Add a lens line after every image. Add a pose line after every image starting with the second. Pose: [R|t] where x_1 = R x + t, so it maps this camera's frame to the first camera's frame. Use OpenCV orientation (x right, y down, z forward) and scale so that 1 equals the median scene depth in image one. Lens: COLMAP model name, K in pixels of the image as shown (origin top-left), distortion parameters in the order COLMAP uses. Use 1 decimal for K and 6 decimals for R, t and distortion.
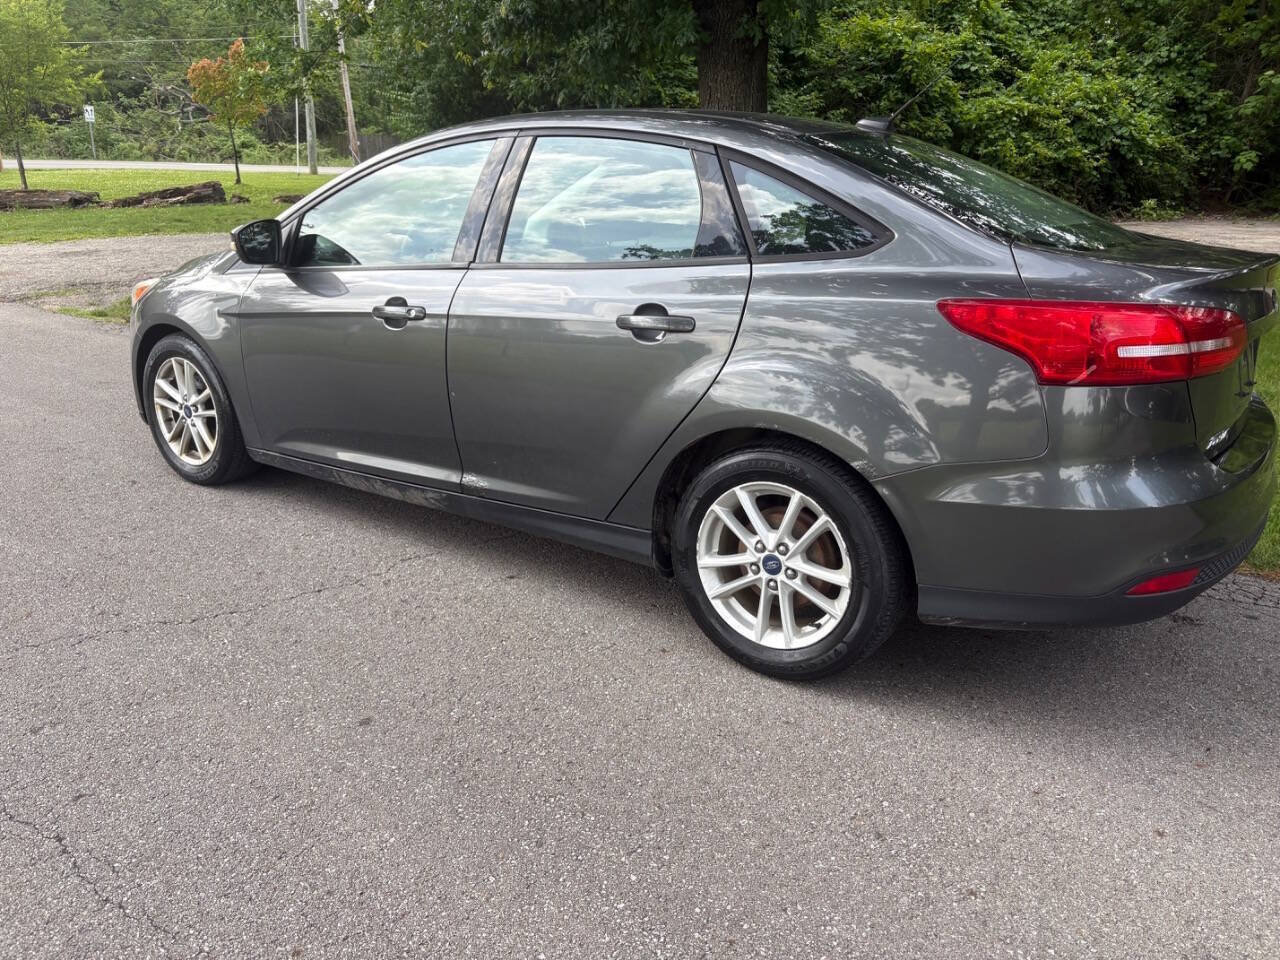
lens RADIAL K [[967.1, 0, 638.3], [0, 967.1, 484.2], [0, 0, 1]] dist [0.039366, -0.042752]
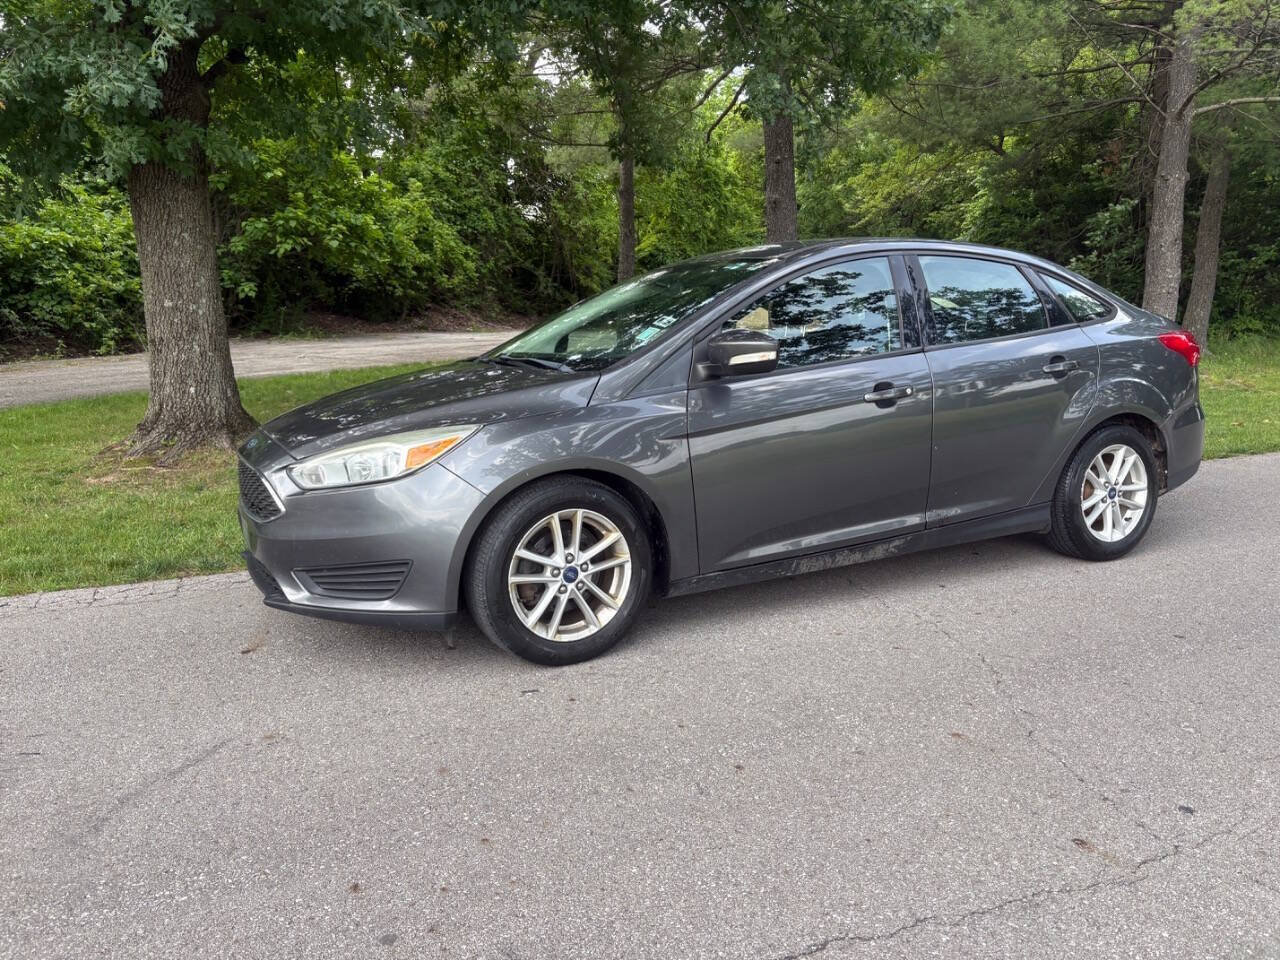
lens RADIAL K [[967.1, 0, 634.8], [0, 967.1, 475.7], [0, 0, 1]] dist [0.039366, -0.042752]
pose [[0.452468, -0.174404, 0.874560, -1.424130], [0.292819, 0.955371, 0.039025, -0.214221], [-0.842336, 0.238430, 0.483344, 0.692851]]
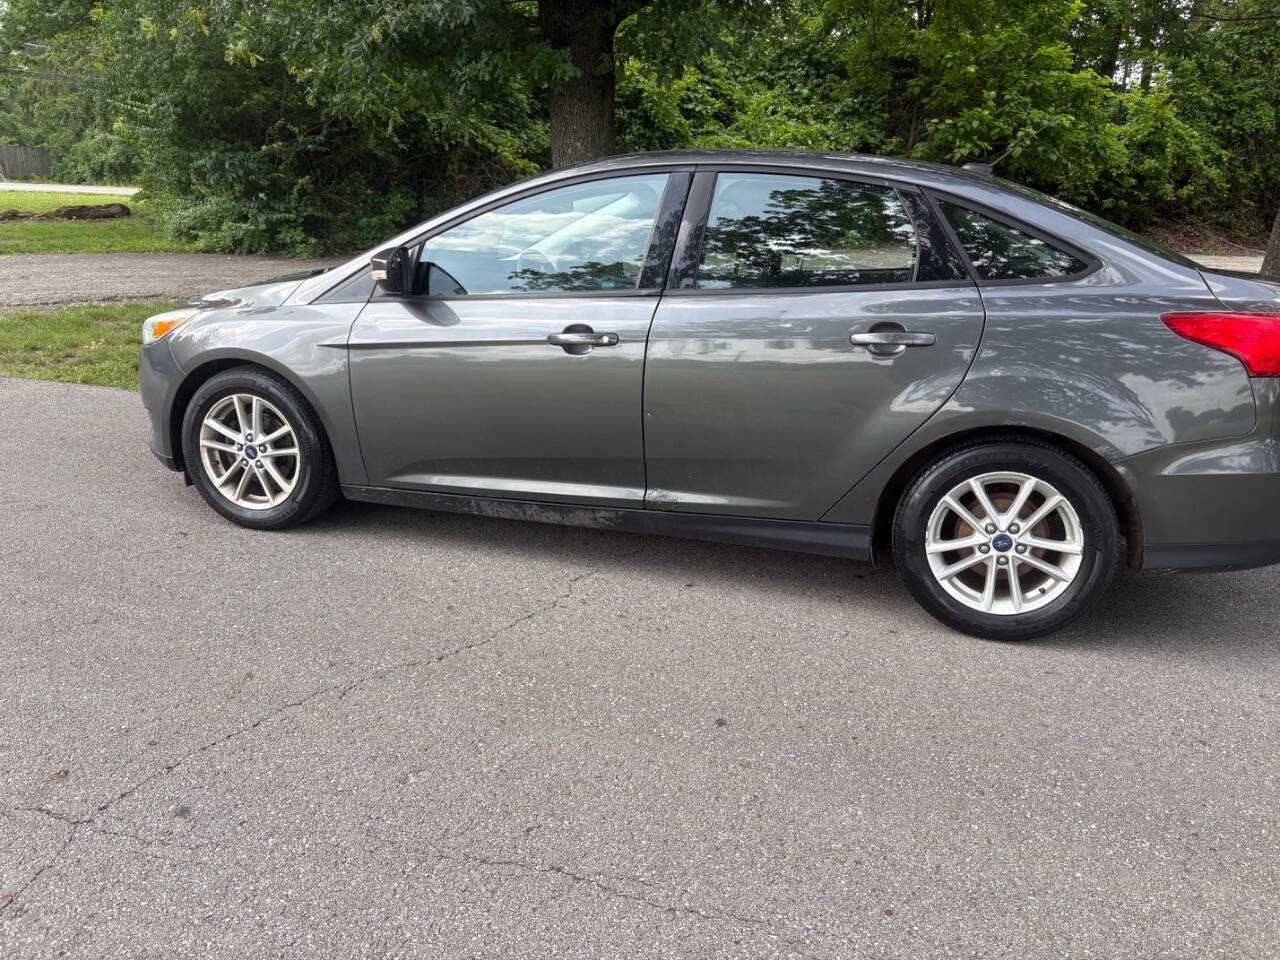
lens RADIAL K [[967.1, 0, 642.0], [0, 967.1, 480.7], [0, 0, 1]] dist [0.039366, -0.042752]
pose [[0.948956, -0.069731, 0.307603, -0.501584], [0.078081, 0.996836, -0.014906, -0.006591], [-0.305590, 0.038163, 0.951398, 0.012588]]
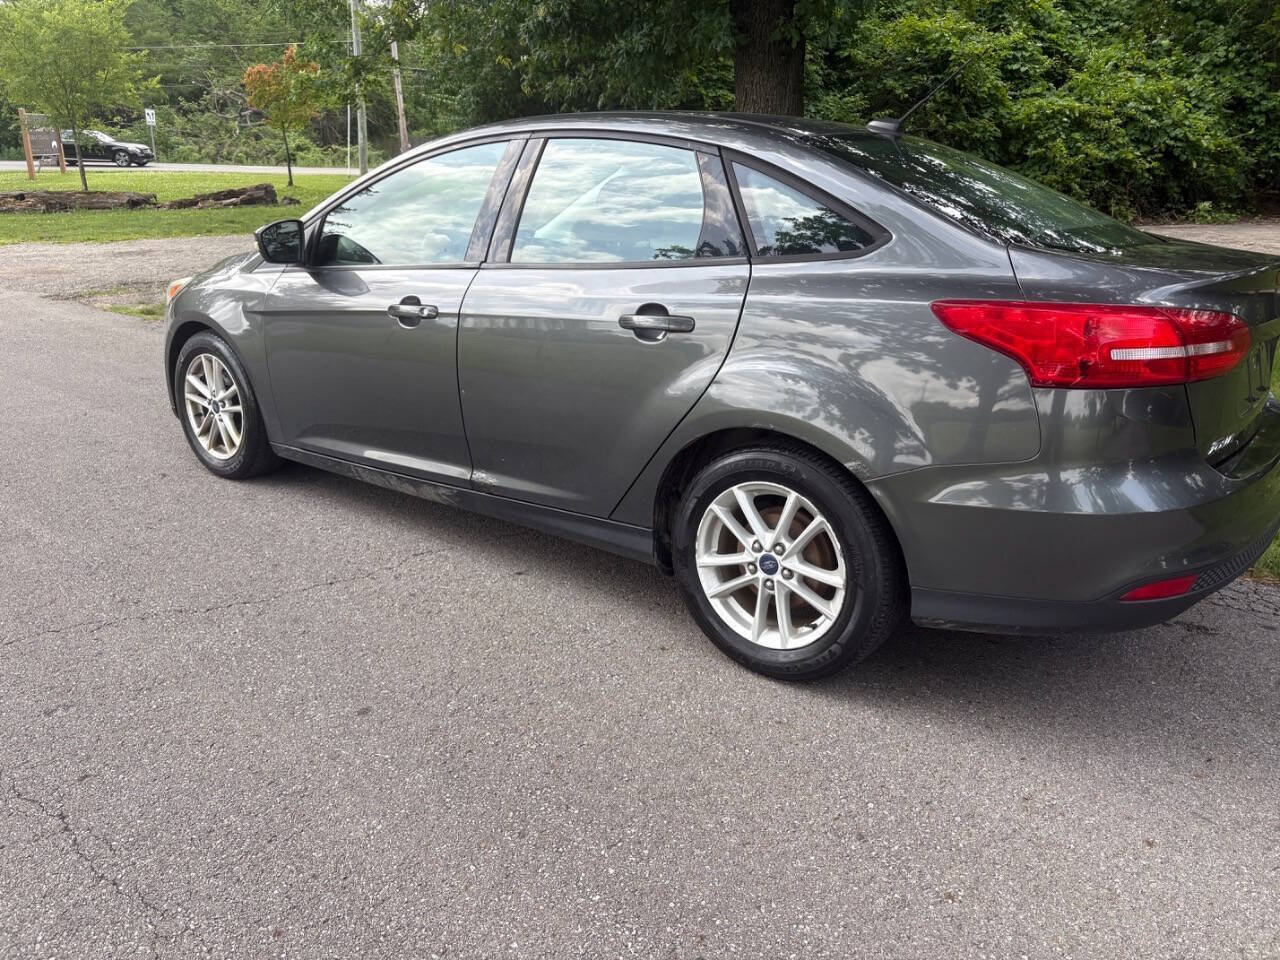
lens RADIAL K [[967.1, 0, 641.1], [0, 967.1, 481.5], [0, 0, 1]] dist [0.039366, -0.042752]
pose [[0.998961, 0.013624, -0.043498, 0.038724], [-0.013816, 0.999896, -0.004119, 0.002469], [0.043437, 0.004716, 0.999045, -0.005632]]
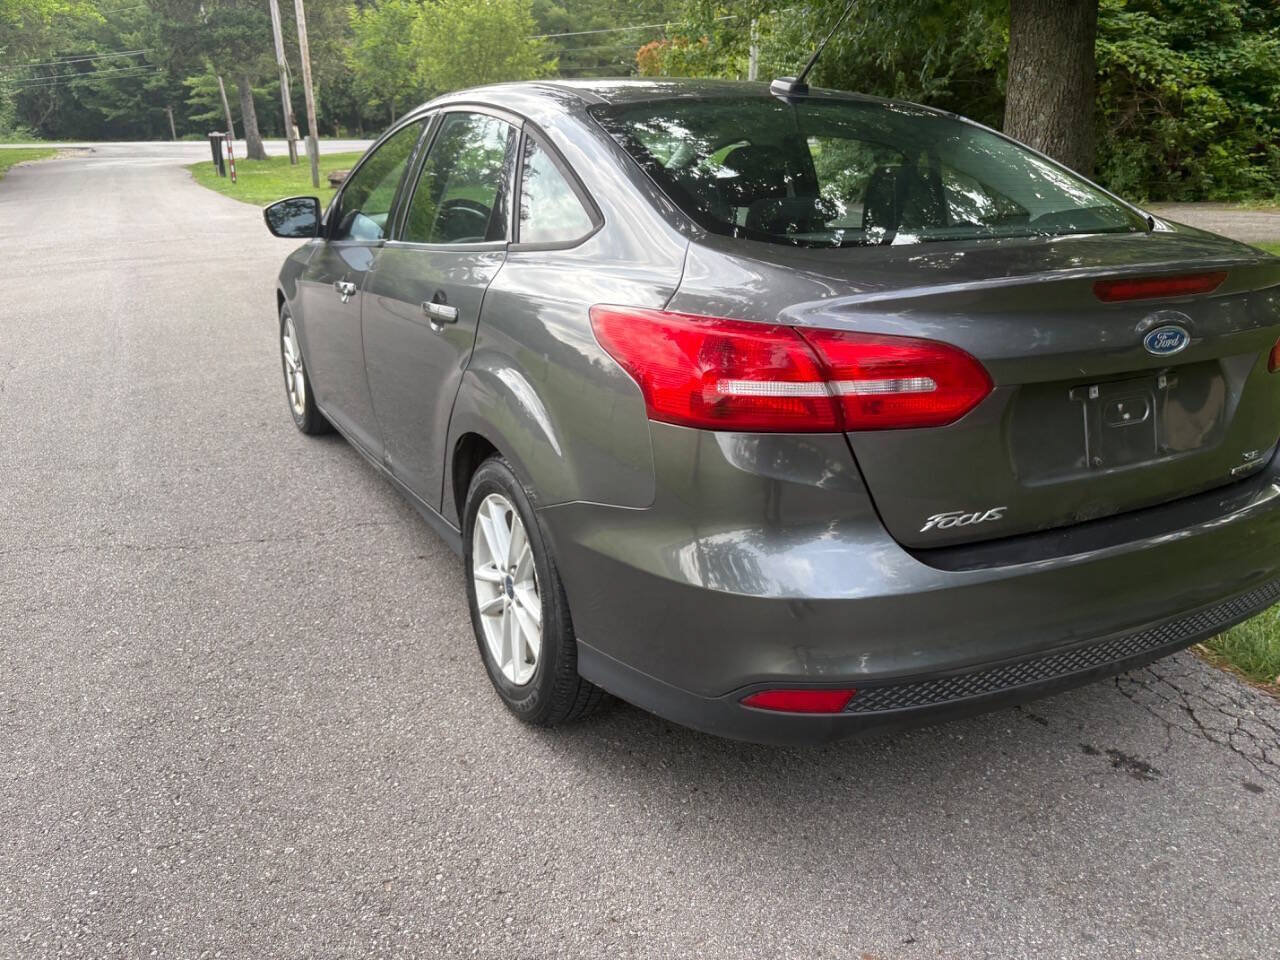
lens RADIAL K [[967.1, 0, 639.4], [0, 967.1, 487.4], [0, 0, 1]] dist [0.039366, -0.042752]
pose [[0.897070, 0.131034, -0.422013, 0.489597], [-0.118428, 0.991378, 0.056079, -0.059016], [0.425723, -0.000328, 0.904854, 0.189535]]
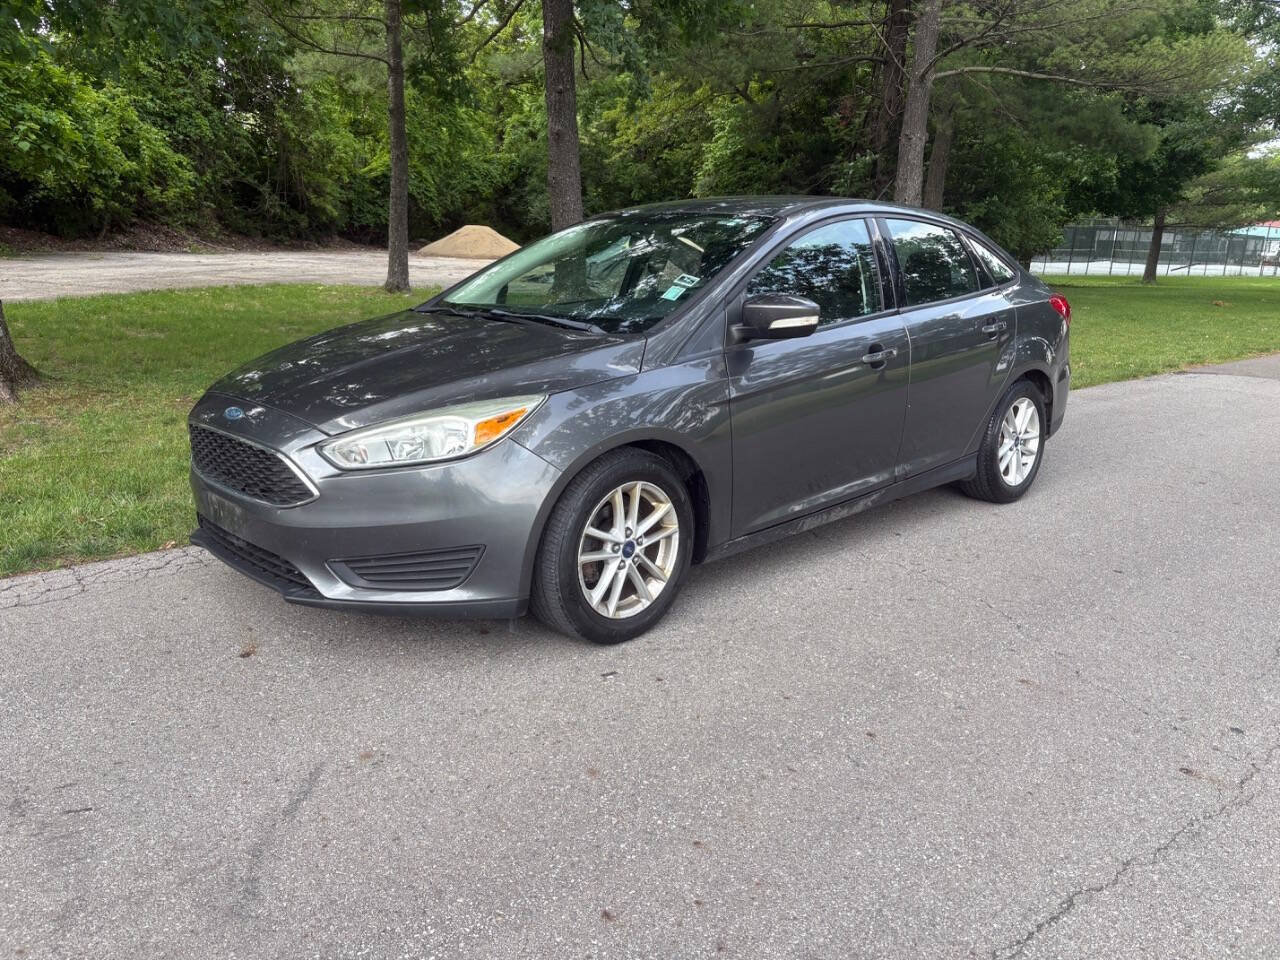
lens RADIAL K [[967.1, 0, 643.7], [0, 967.1, 476.4], [0, 0, 1]] dist [0.039366, -0.042752]
pose [[0.180187, -0.246828, 0.952160, -1.490738], [0.280995, 0.940582, 0.190651, -0.345372], [-0.942642, 0.233199, 0.238838, 1.000994]]
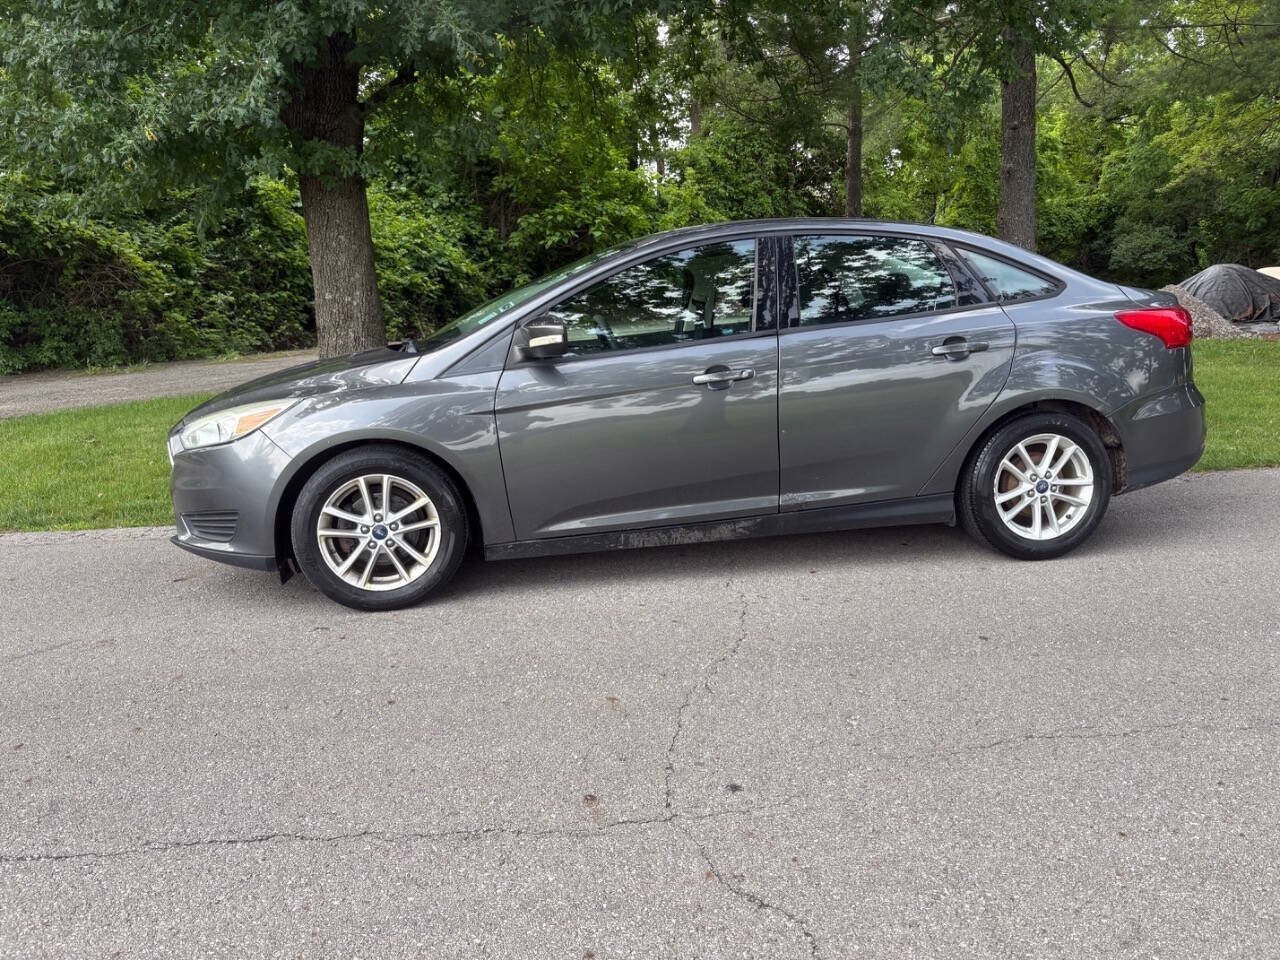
lens RADIAL K [[967.1, 0, 637.4], [0, 967.1, 481.1], [0, 0, 1]] dist [0.039366, -0.042752]
pose [[0.711614, -0.168494, 0.682066, -1.145914], [0.256835, 0.966010, -0.029322, -0.041103], [-0.653943, 0.196045, 0.730702, 0.206139]]
